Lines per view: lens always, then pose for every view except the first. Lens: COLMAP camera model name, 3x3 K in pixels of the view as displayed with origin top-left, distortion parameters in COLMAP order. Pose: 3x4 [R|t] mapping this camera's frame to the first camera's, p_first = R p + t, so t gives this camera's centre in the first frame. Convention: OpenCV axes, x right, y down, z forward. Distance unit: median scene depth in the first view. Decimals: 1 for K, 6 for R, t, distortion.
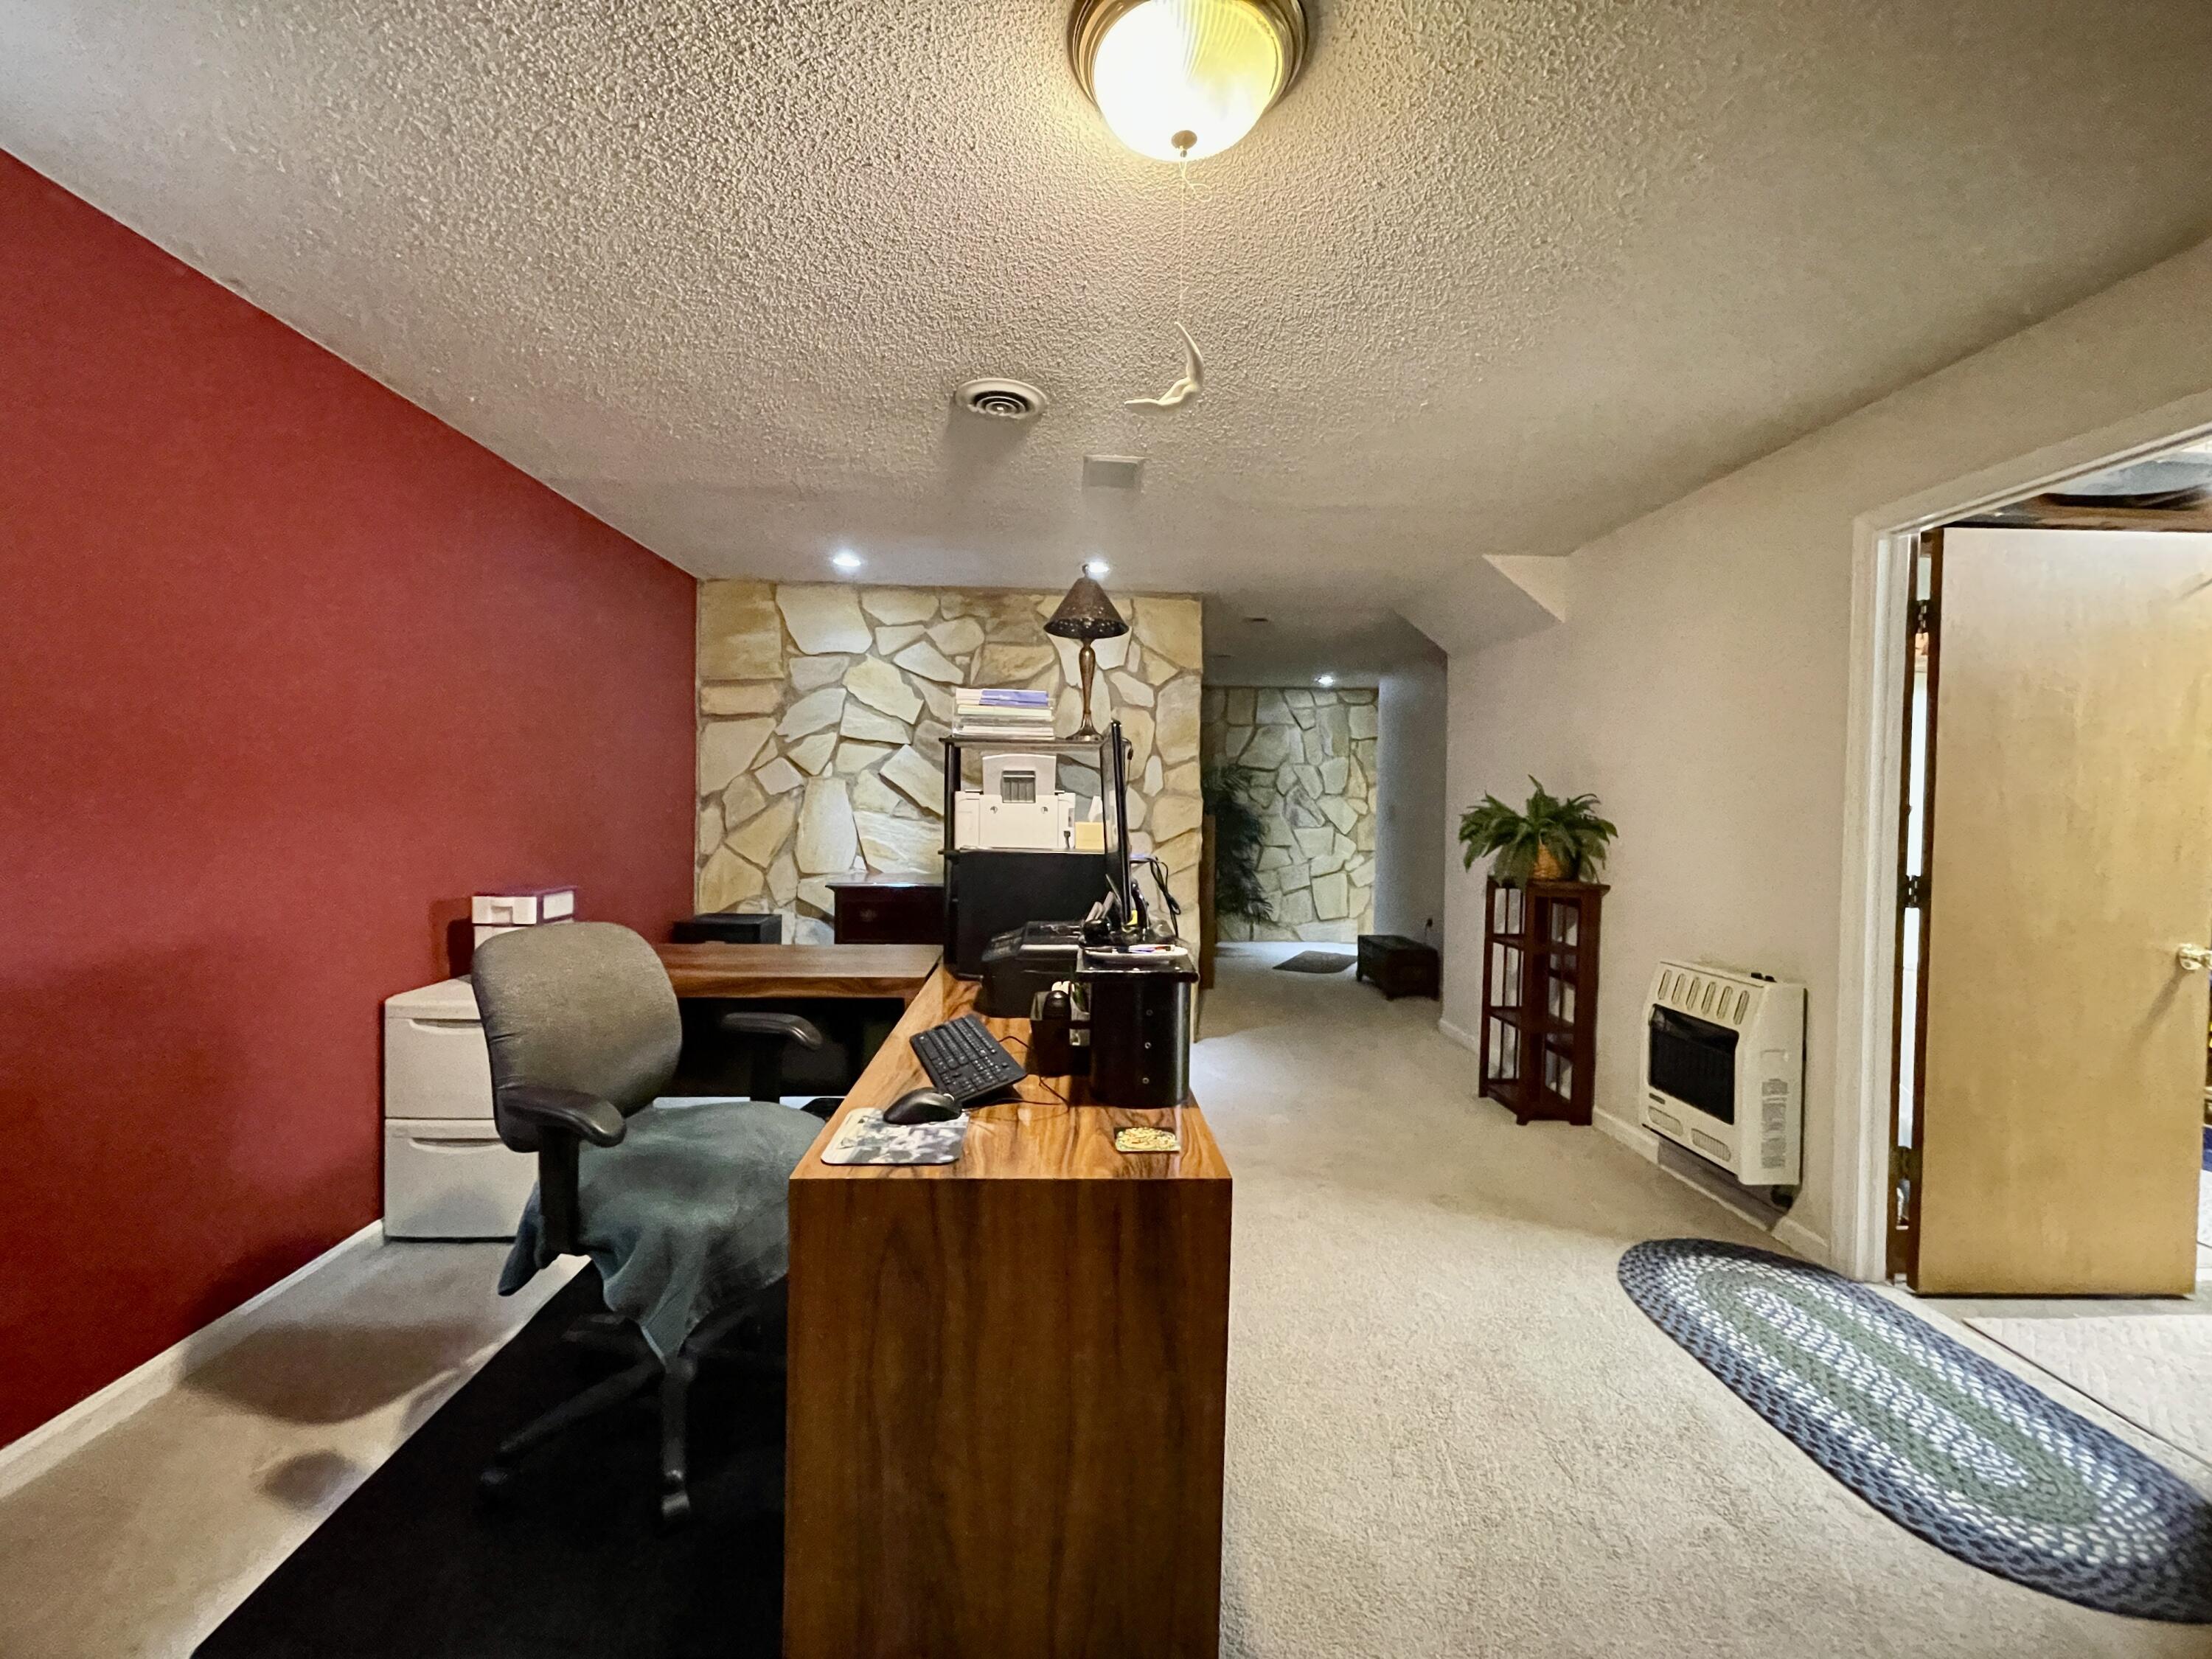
lens RADIAL K [[900.4, 0, 1105.5], [0, 900.4, 826.9], [0, 0, 1]] dist [-0.000694, -0.000116]
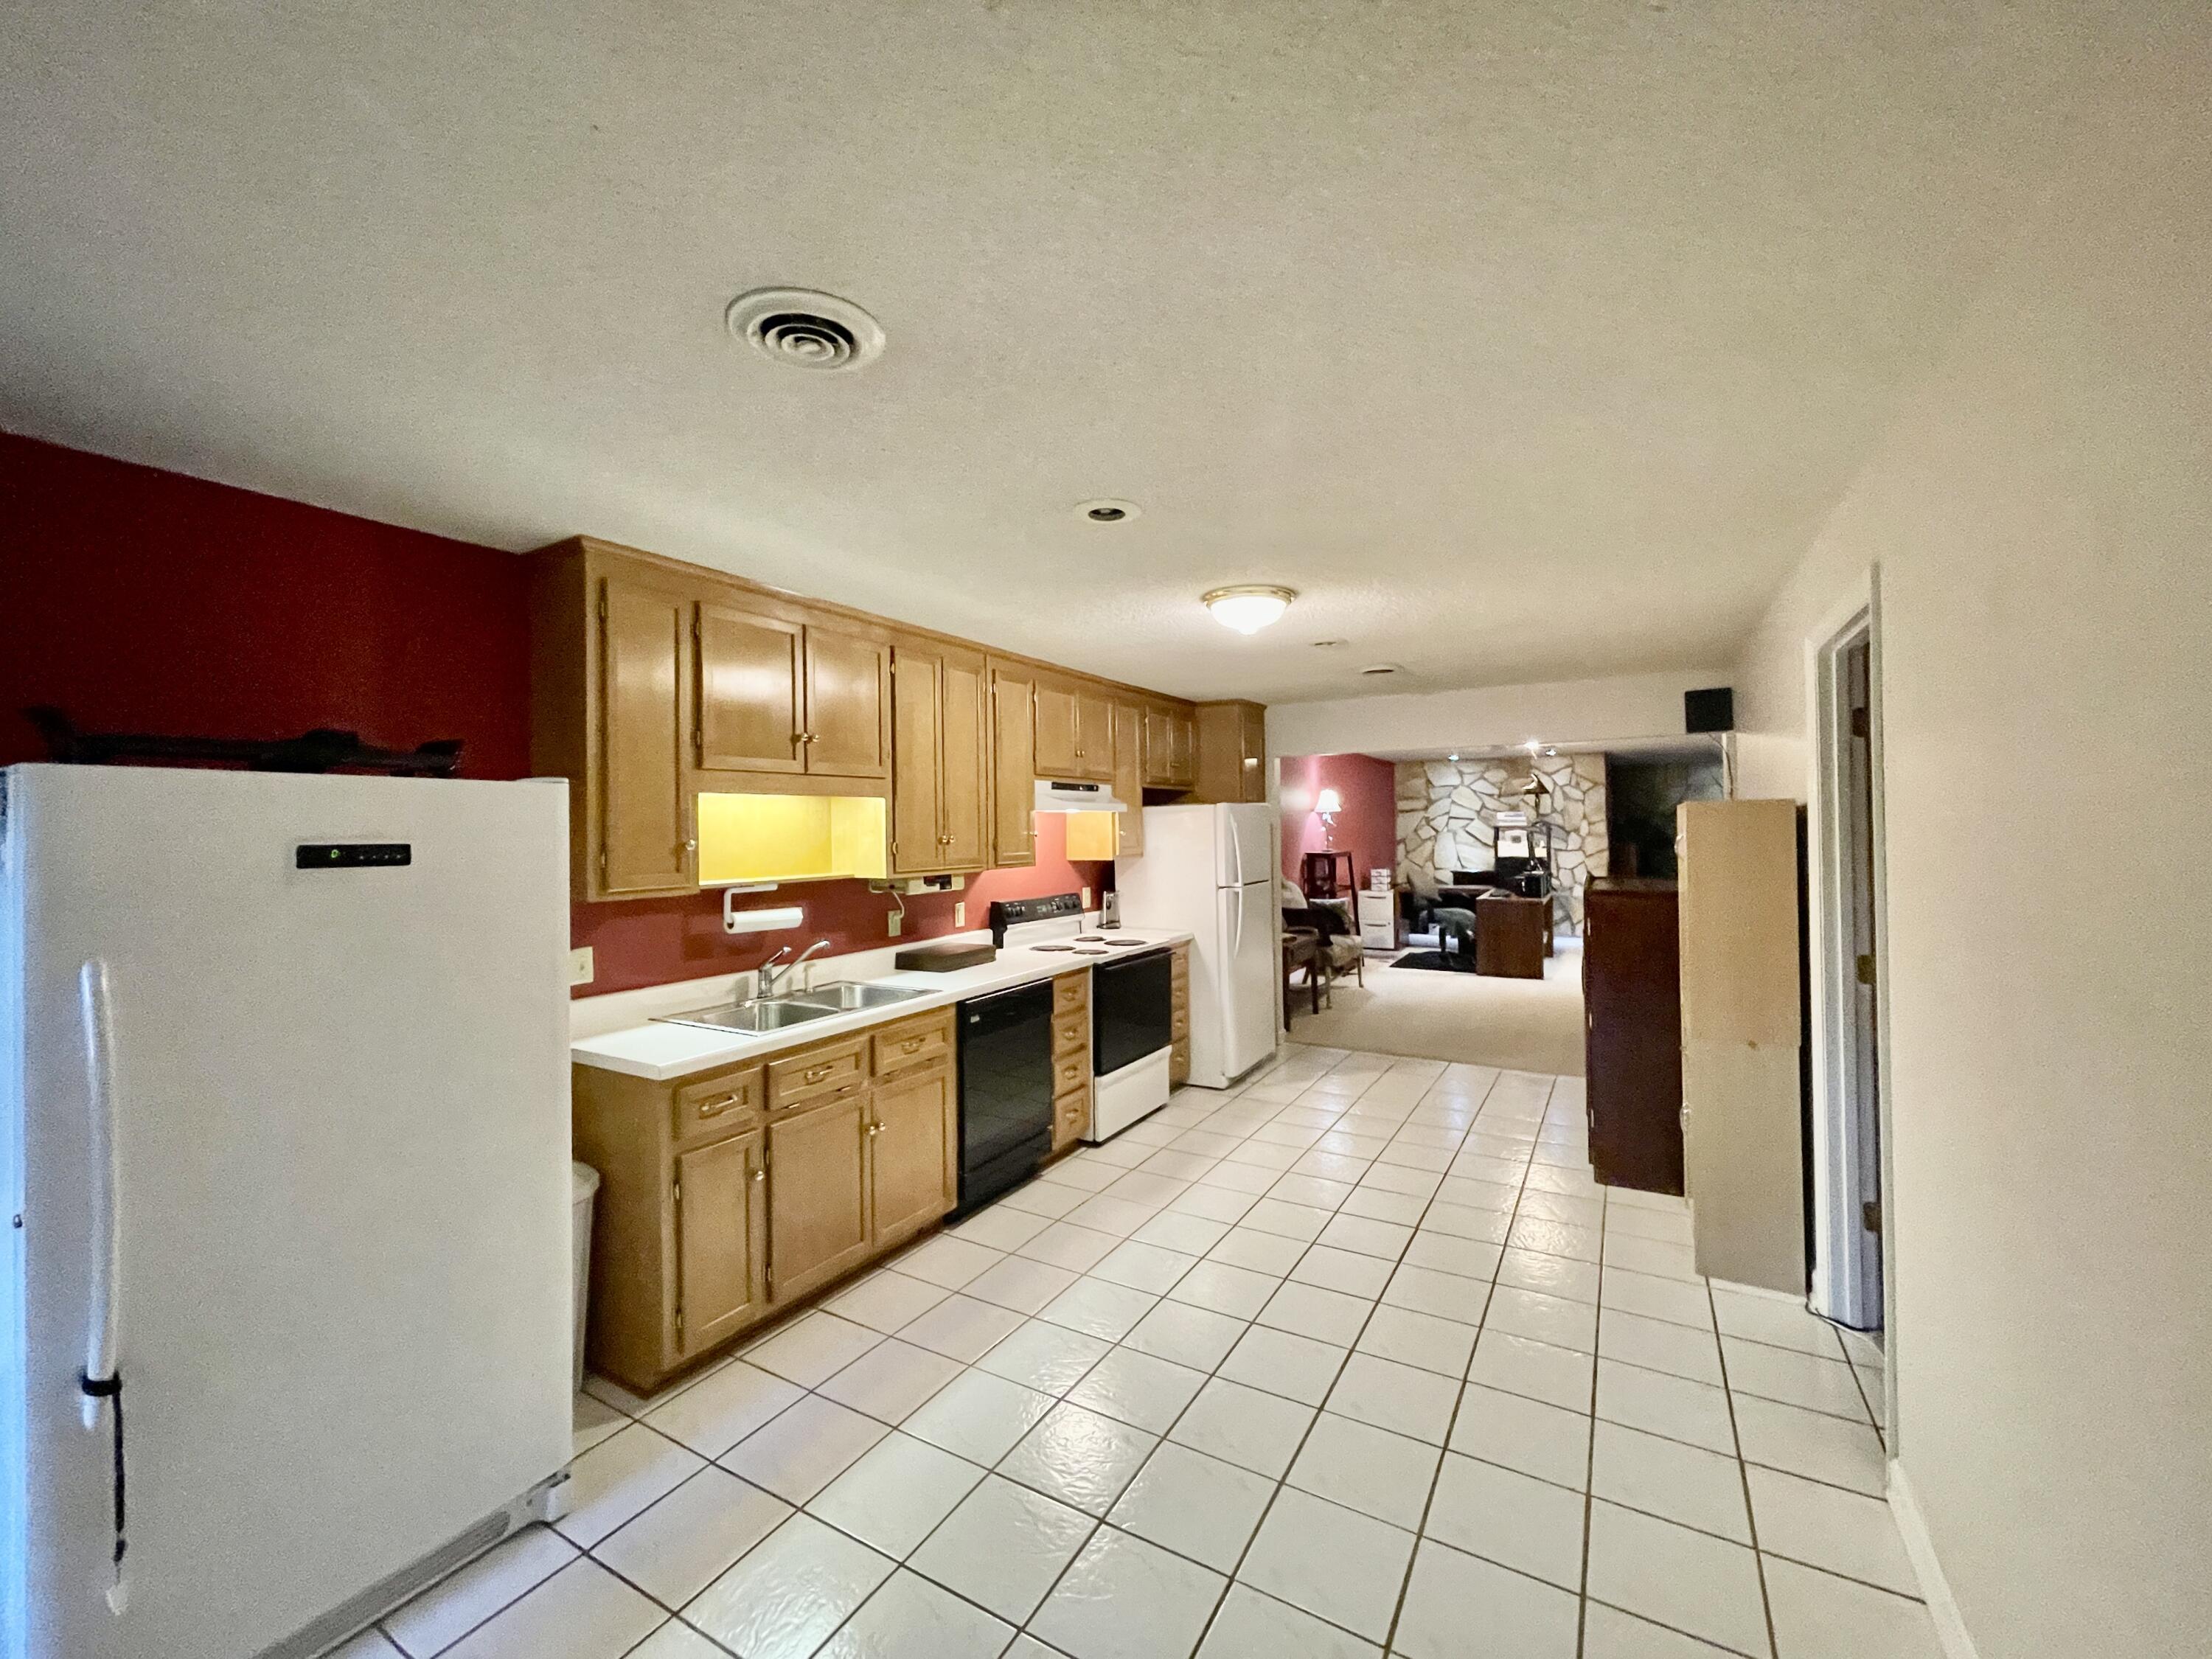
lens RADIAL K [[900.4, 0, 1110.0], [0, 900.4, 823.9], [0, 0, 1]] dist [-0.000694, -0.000116]
pose [[0.843780, -0.031036, -0.535791, 0.282929], [0.015796, 0.999330, -0.033011, -0.007297], [0.536456, 0.019391, 0.843705, -1.782462]]
